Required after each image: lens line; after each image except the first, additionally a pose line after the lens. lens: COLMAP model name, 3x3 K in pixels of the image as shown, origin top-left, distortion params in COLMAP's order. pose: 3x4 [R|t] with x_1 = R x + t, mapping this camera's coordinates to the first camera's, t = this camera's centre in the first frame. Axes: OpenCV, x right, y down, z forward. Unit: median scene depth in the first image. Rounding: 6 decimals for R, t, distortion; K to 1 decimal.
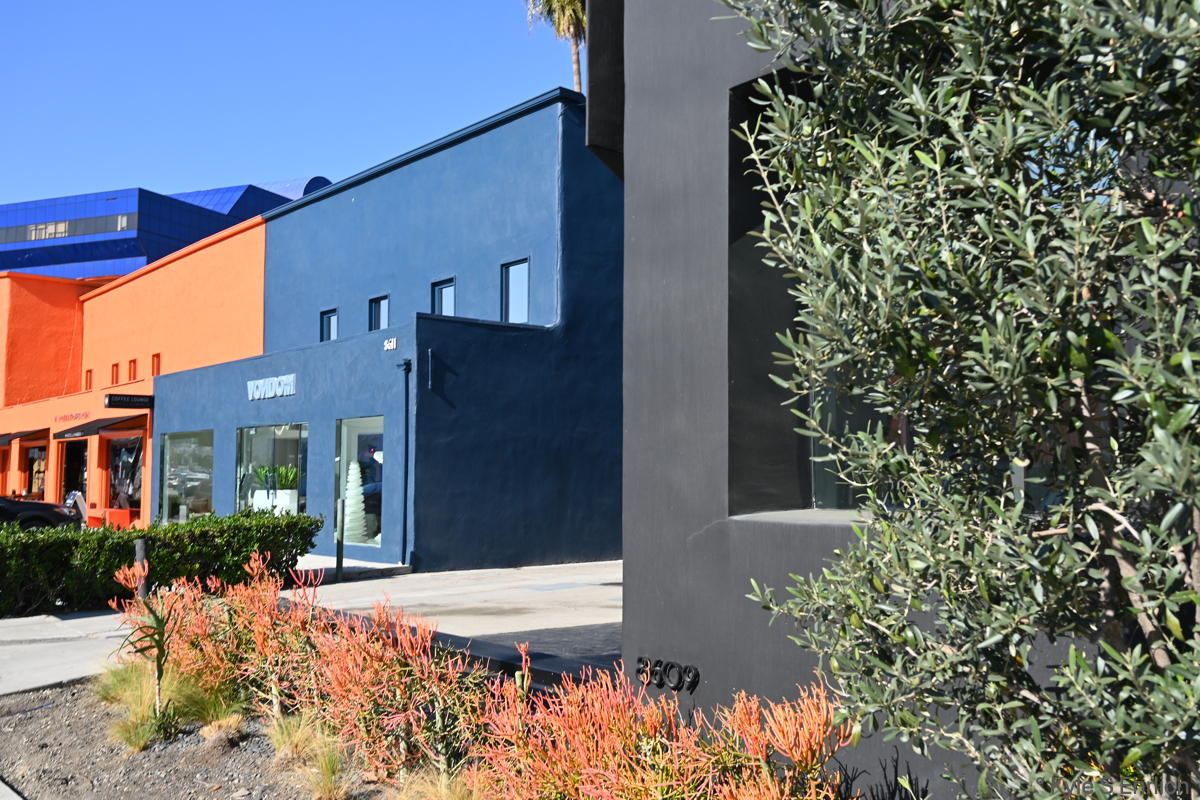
lens RADIAL K [[1140.3, 0, 600.3], [0, 1140.3, 402.5], [0, 0, 1]] dist [-0.005139, 0.000000]
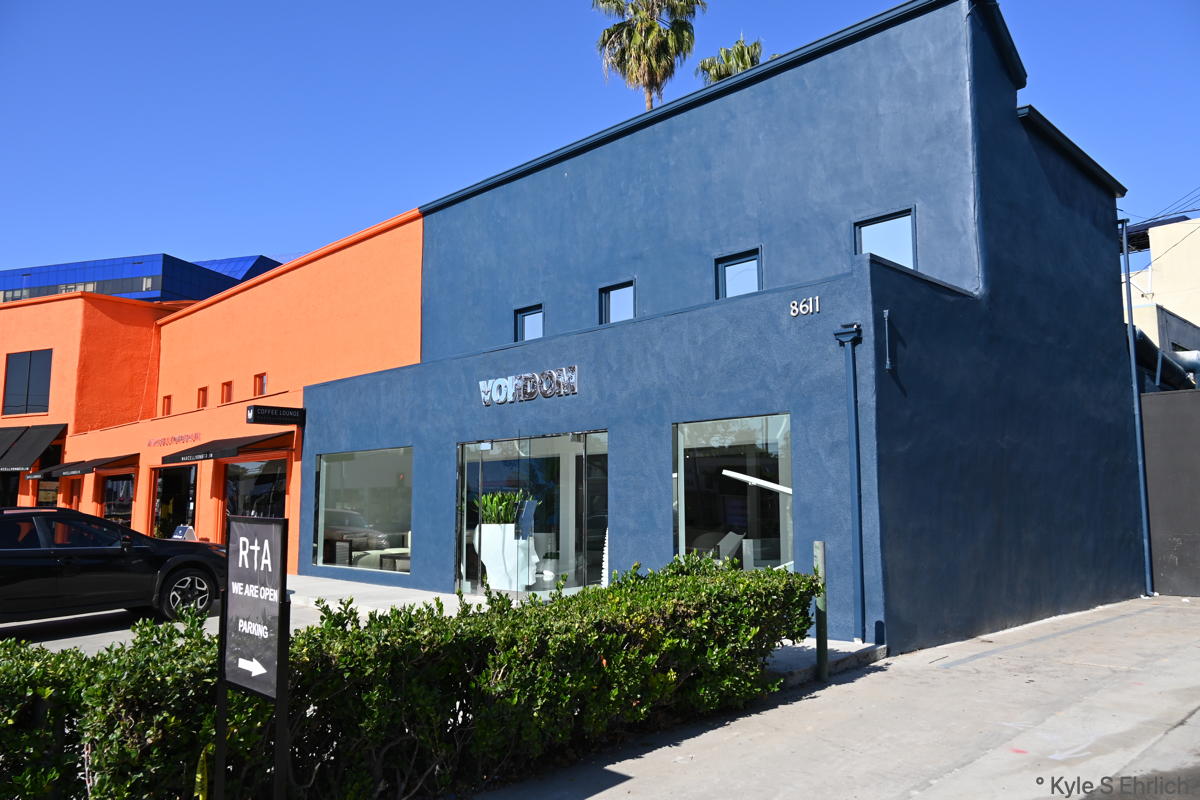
lens RADIAL K [[905.6, 0, 600.3], [0, 905.6, 396.5], [0, 0, 1]] dist [0.031502, -0.043629]
pose [[0.996106, 0.006972, 0.087887, -0.226376], [-0.001900, 0.998334, -0.057663, 0.021389], [-0.088143, 0.057271, 0.994460, 0.310742]]
